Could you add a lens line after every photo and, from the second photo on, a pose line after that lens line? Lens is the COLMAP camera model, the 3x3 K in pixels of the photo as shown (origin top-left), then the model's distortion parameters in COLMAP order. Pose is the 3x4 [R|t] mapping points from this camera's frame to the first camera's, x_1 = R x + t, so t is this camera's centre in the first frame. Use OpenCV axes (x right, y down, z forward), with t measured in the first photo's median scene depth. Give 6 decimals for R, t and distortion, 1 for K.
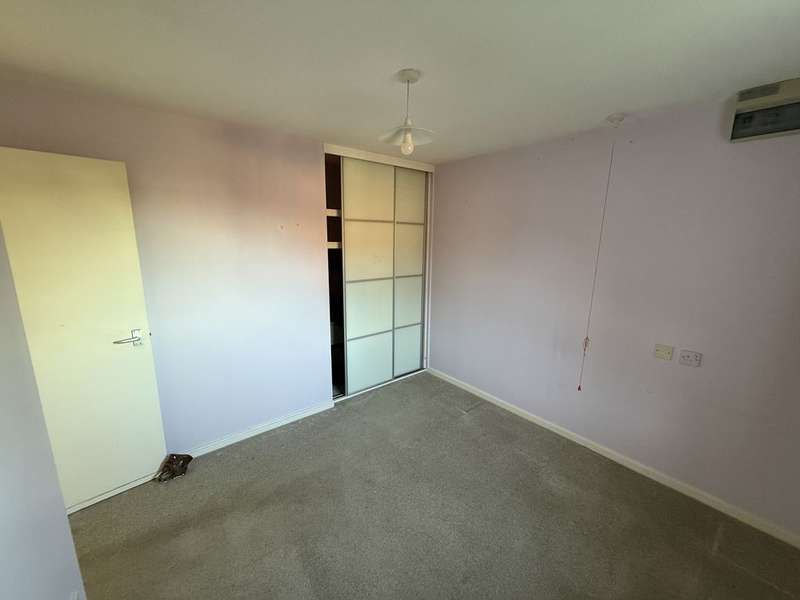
lens RADIAL K [[321.6, 0, 397.0], [0, 321.6, 299.7], [0, 0, 1]] dist [-0.000638, 0.000570]
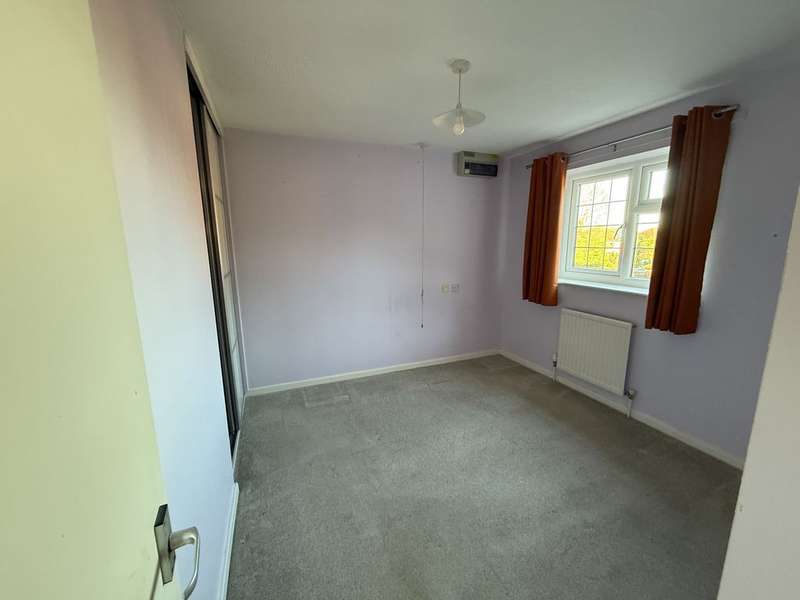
lens RADIAL K [[321.6, 0, 397.6], [0, 321.6, 300.2], [0, 0, 1]] dist [-0.000638, 0.000570]
pose [[0.285815, -0.183411, 0.940569, -0.893725], [0.199754, 0.971355, 0.128714, -0.053950], [-0.937234, 0.151094, 0.314265, 0.688742]]
